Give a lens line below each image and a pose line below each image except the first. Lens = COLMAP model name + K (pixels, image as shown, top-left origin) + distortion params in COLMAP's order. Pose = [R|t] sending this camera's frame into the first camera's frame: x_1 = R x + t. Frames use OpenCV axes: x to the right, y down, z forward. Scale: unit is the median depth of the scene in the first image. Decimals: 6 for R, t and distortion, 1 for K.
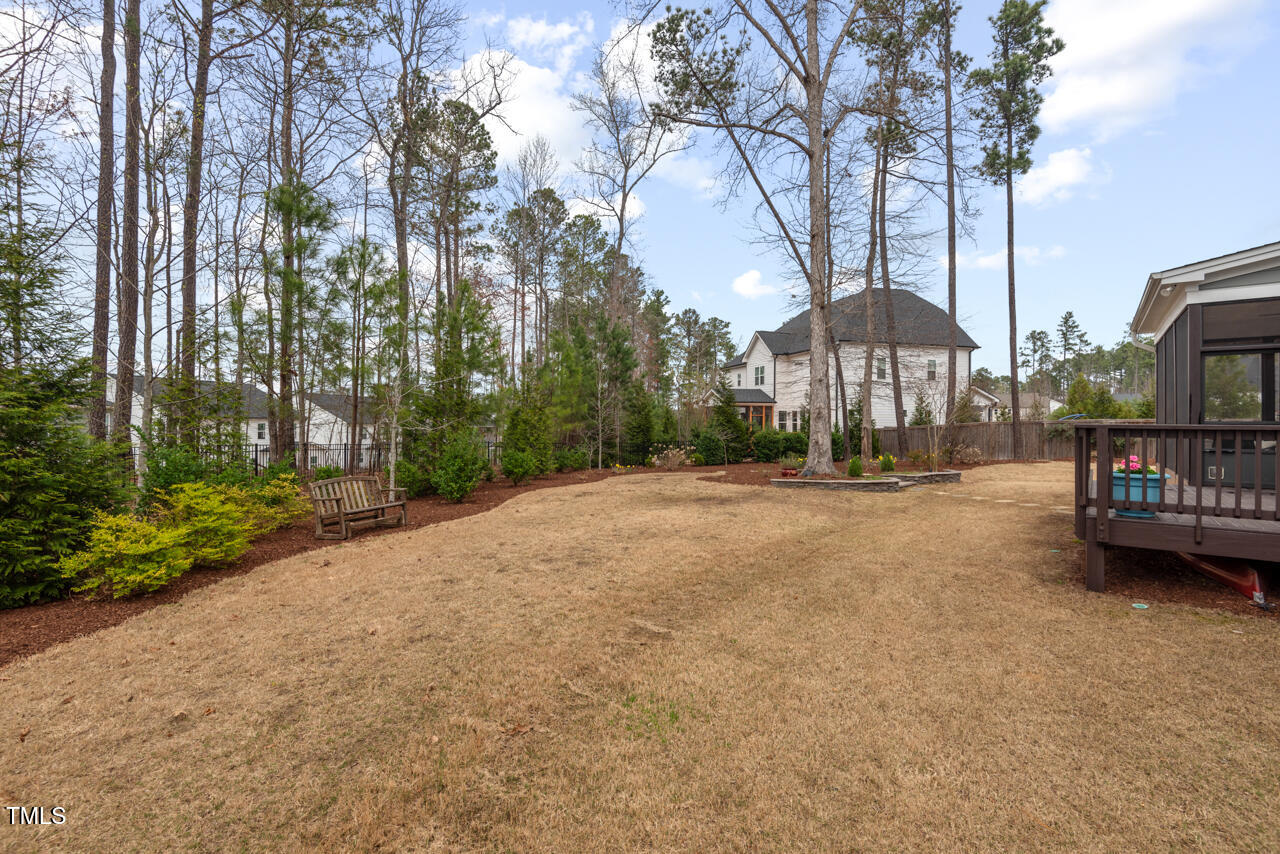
lens RADIAL K [[586.1, 0, 656.2], [0, 586.1, 430.2], [0, 0, 1]] dist [0.028120, -0.010523]
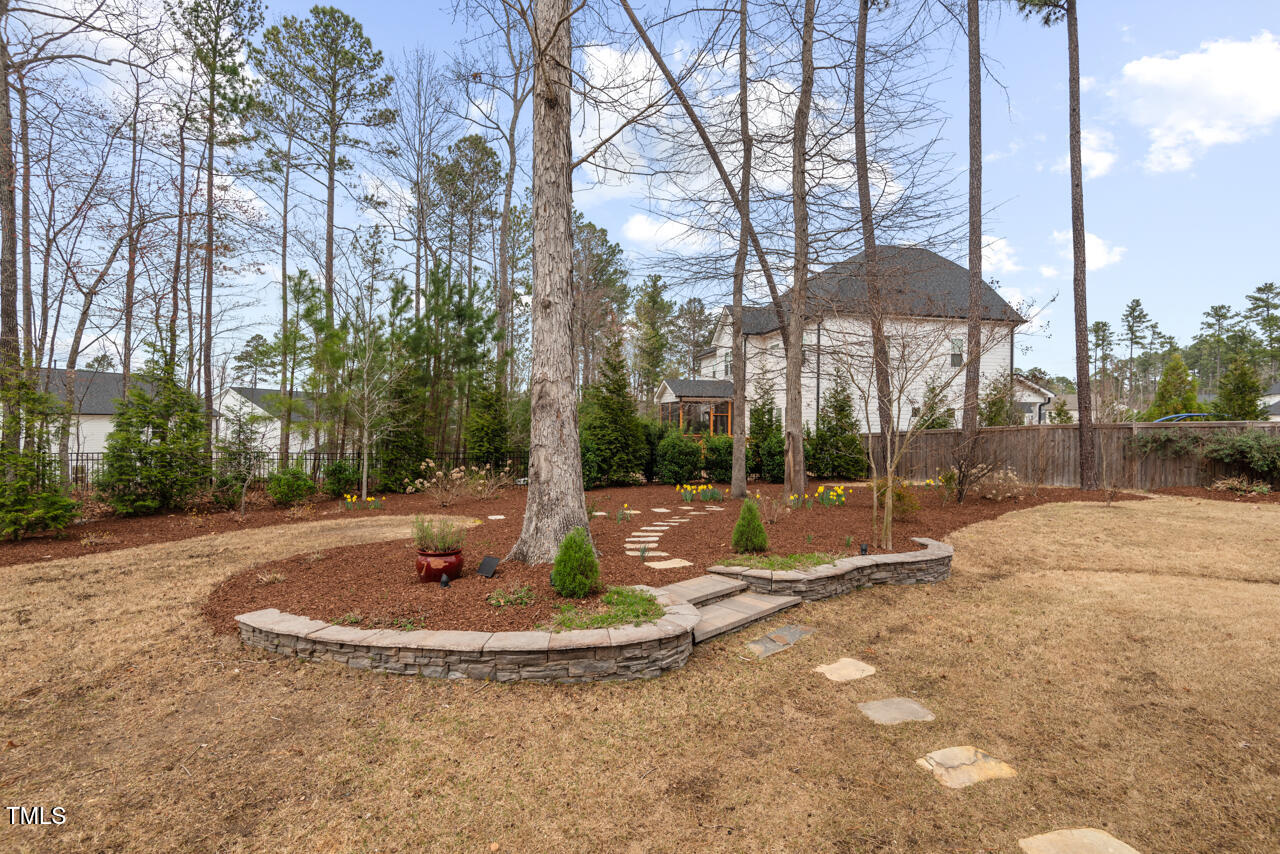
lens RADIAL K [[586.1, 0, 659.0], [0, 586.1, 417.1], [0, 0, 1]] dist [0.028120, -0.010523]
pose [[0.998106, 0.010404, -0.060631, 0.187031], [-0.011852, 0.999652, -0.023563, -0.003129], [0.060365, 0.024237, 0.997882, 0.319214]]
